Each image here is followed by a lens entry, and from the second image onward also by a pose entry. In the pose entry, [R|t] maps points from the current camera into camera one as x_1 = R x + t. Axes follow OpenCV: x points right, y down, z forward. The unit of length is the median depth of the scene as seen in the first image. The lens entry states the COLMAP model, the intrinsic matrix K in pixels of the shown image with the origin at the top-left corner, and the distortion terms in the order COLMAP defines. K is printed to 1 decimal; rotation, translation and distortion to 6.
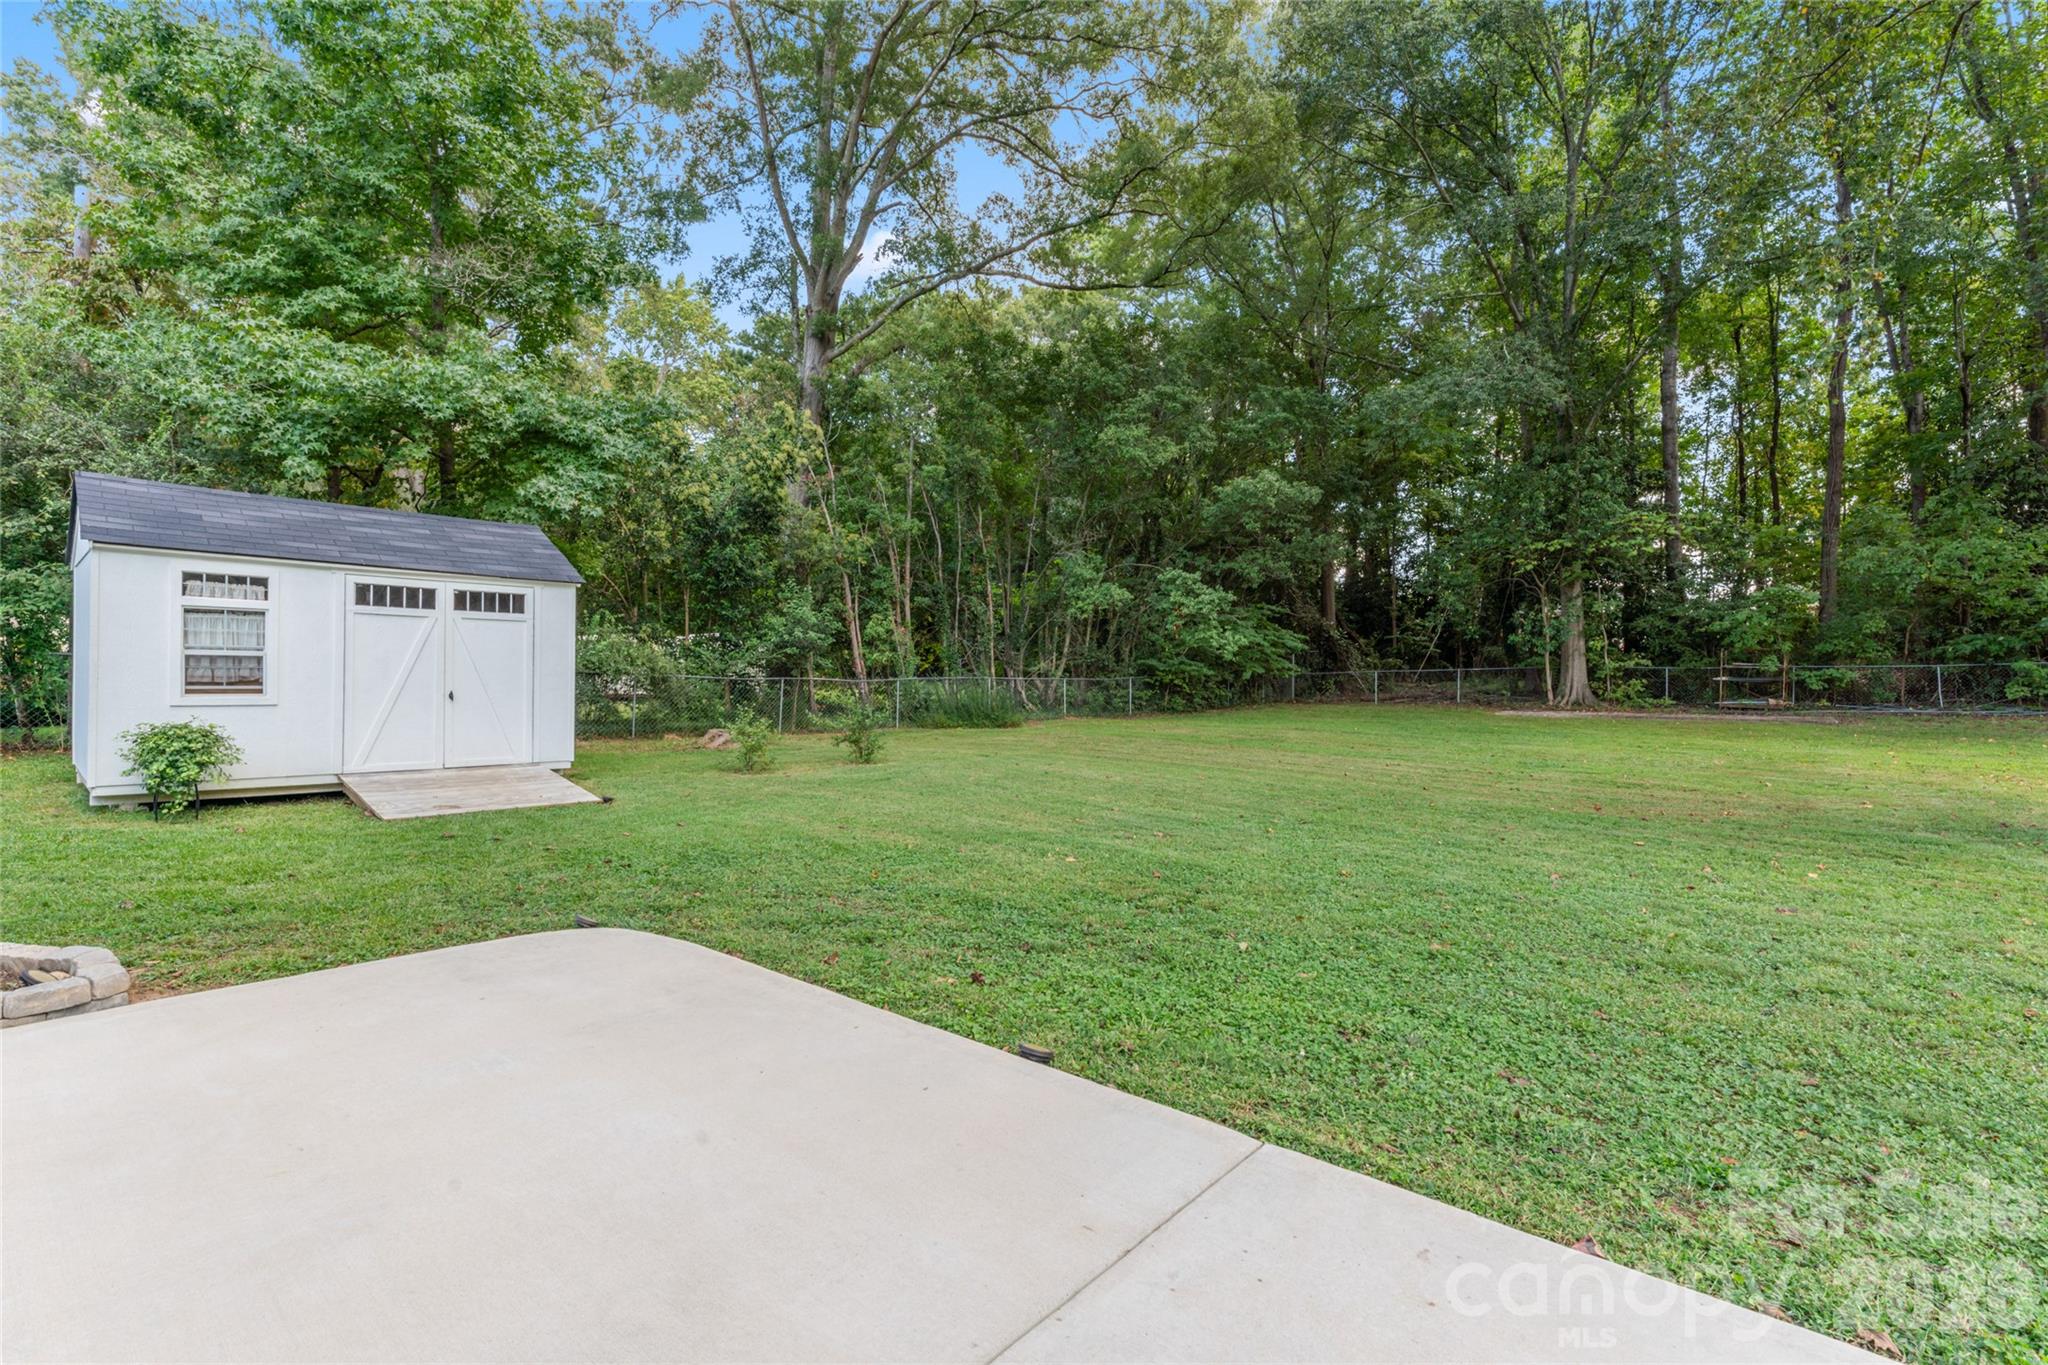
lens RADIAL K [[933.2, 0, 1015.0], [0, 933.2, 681.4], [0, 0, 1]] dist [-0.001484, -0.000182]
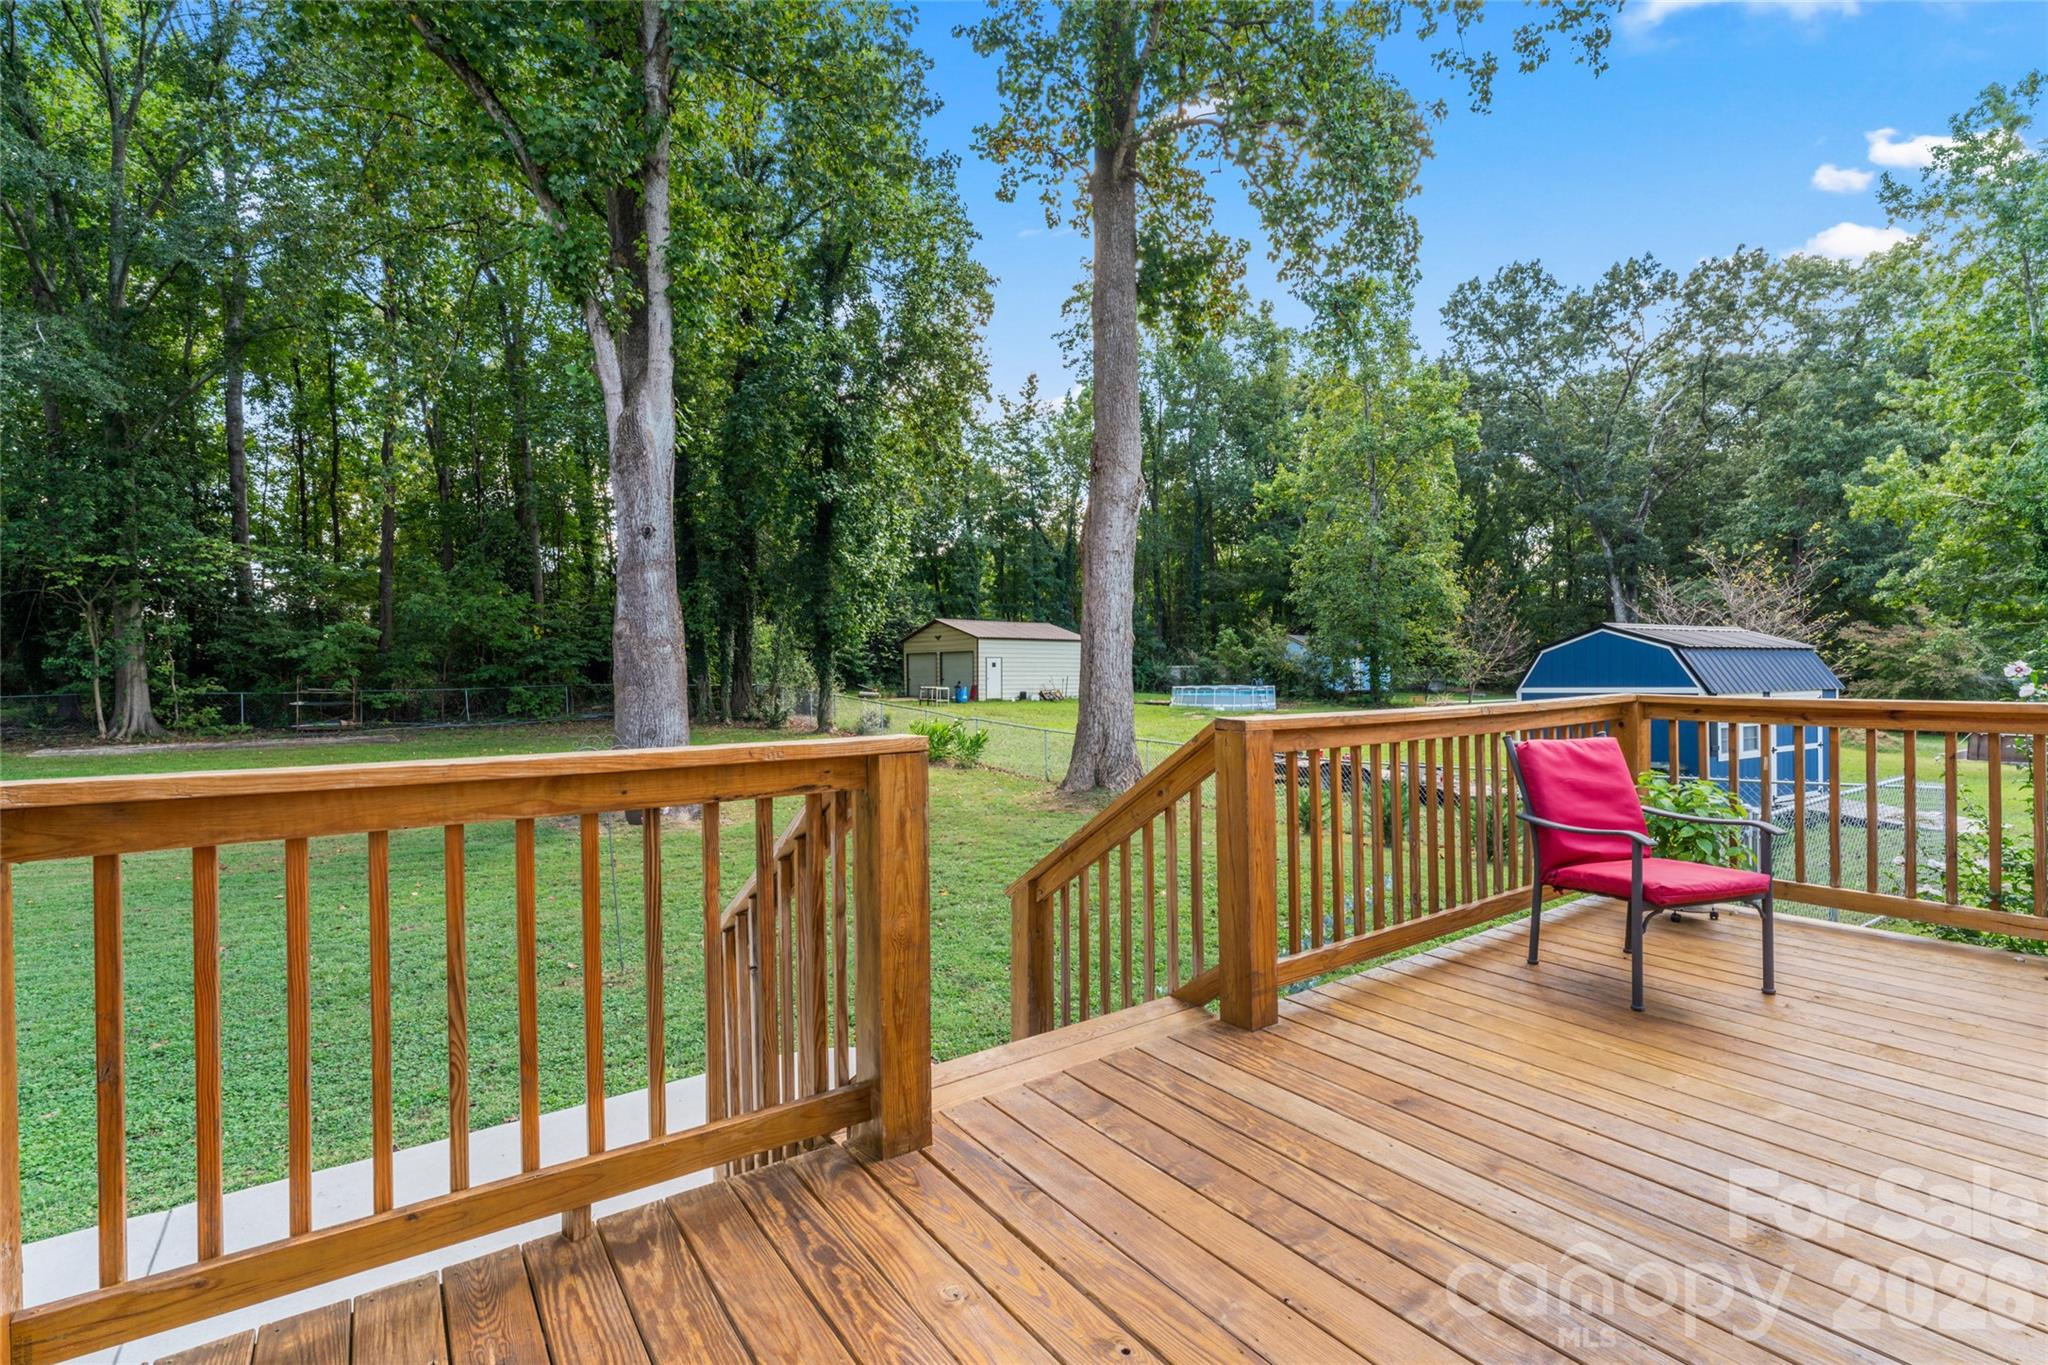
lens RADIAL K [[933.2, 0, 1035.5], [0, 933.2, 673.7], [0, 0, 1]] dist [-0.001484, -0.000182]
pose [[0.231843, -0.011970, 0.972680, -0.083896], [0.010422, 0.999897, 0.009821, -0.036314], [-0.972697, 0.007860, 0.231944, -0.070677]]
